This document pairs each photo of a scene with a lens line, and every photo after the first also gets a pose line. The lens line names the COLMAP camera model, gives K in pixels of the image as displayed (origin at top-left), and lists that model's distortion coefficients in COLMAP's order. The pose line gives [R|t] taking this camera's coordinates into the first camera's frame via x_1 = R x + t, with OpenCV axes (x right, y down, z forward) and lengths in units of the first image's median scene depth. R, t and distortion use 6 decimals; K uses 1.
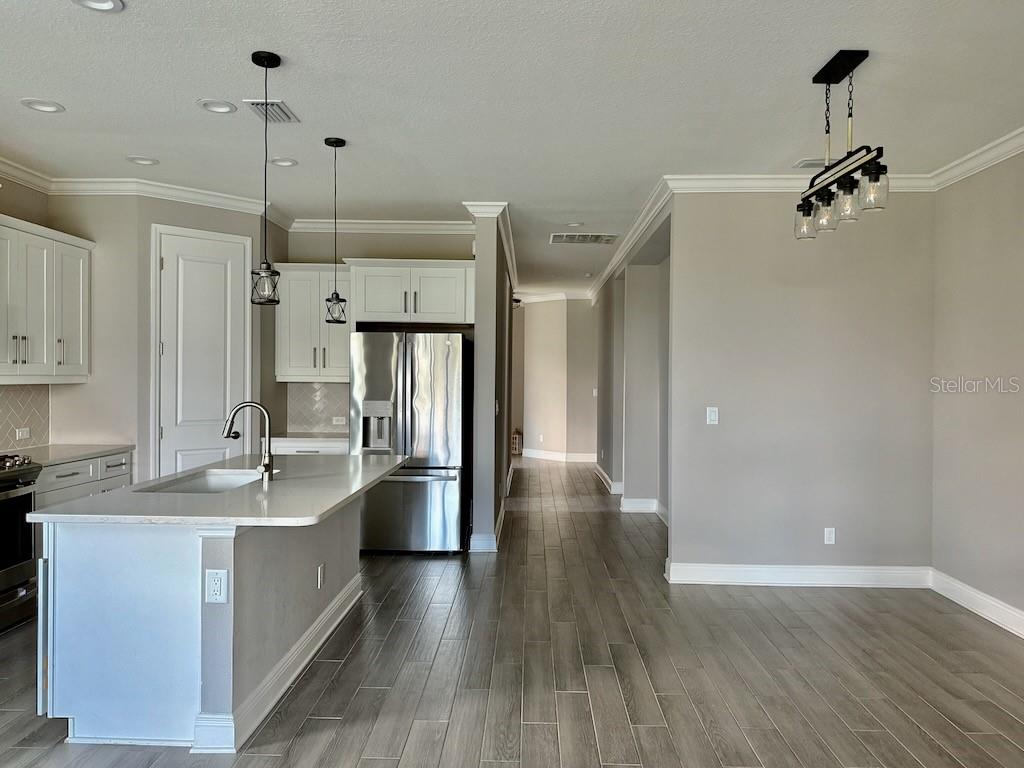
lens RADIAL K [[729.0, 0, 504.0], [0, 729.0, 390.1], [0, 0, 1]] dist [0.104014, -0.141597]
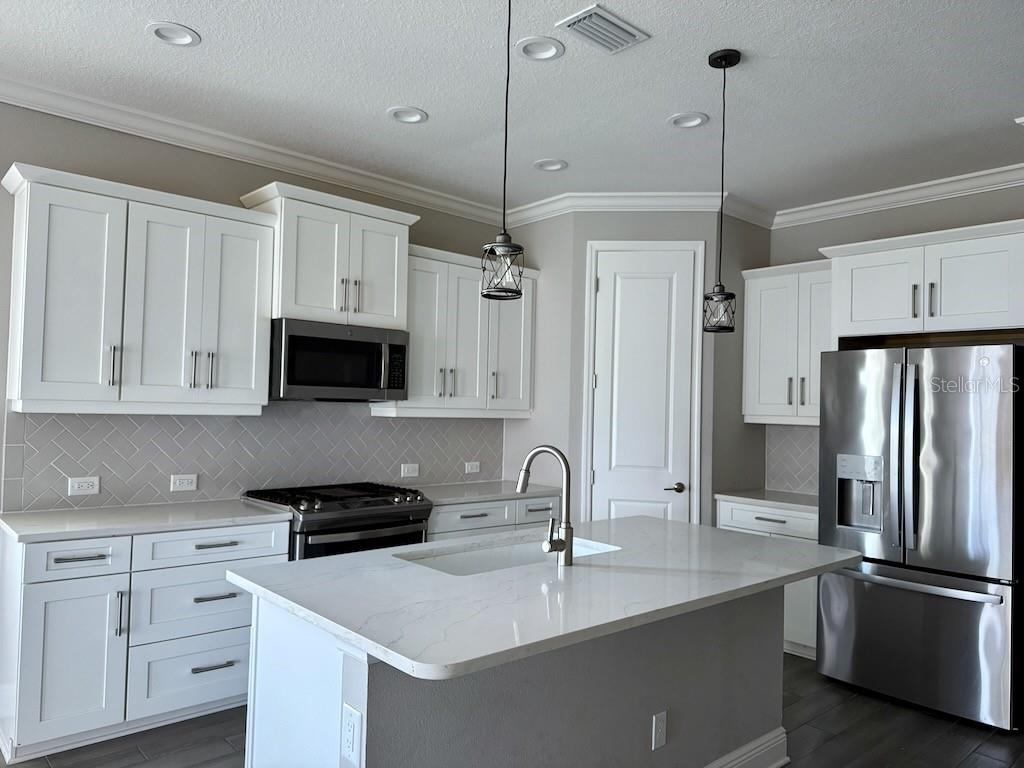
lens RADIAL K [[729.0, 0, 504.0], [0, 729.0, 390.1], [0, 0, 1]] dist [0.104014, -0.141597]
pose [[0.696824, -0.007846, -0.717199, 0.083397], [-0.034427, 0.998422, -0.044372, -0.003198], [0.716415, 0.055610, 0.695454, 0.328053]]
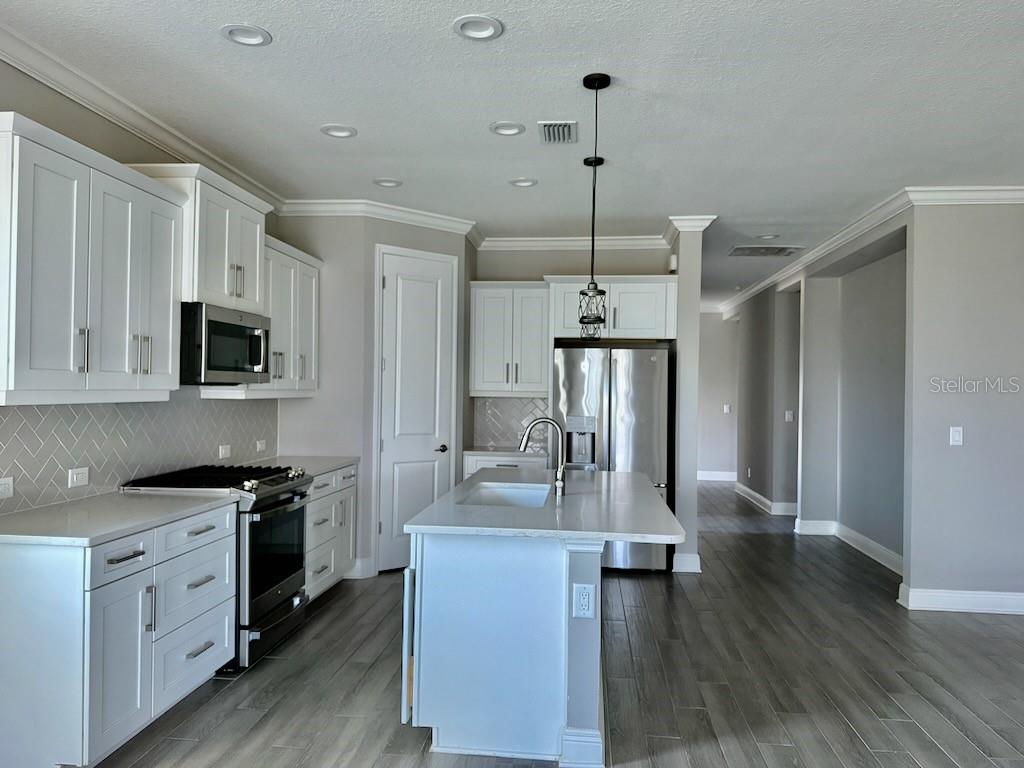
lens RADIAL K [[729.0, 0, 504.0], [0, 729.0, 390.1], [0, 0, 1]] dist [0.104014, -0.141597]
pose [[0.997440, 0.005440, -0.071304, -0.222992], [-0.006832, 0.999790, -0.019302, -0.001221], [0.071184, 0.019739, 0.997268, -0.006802]]
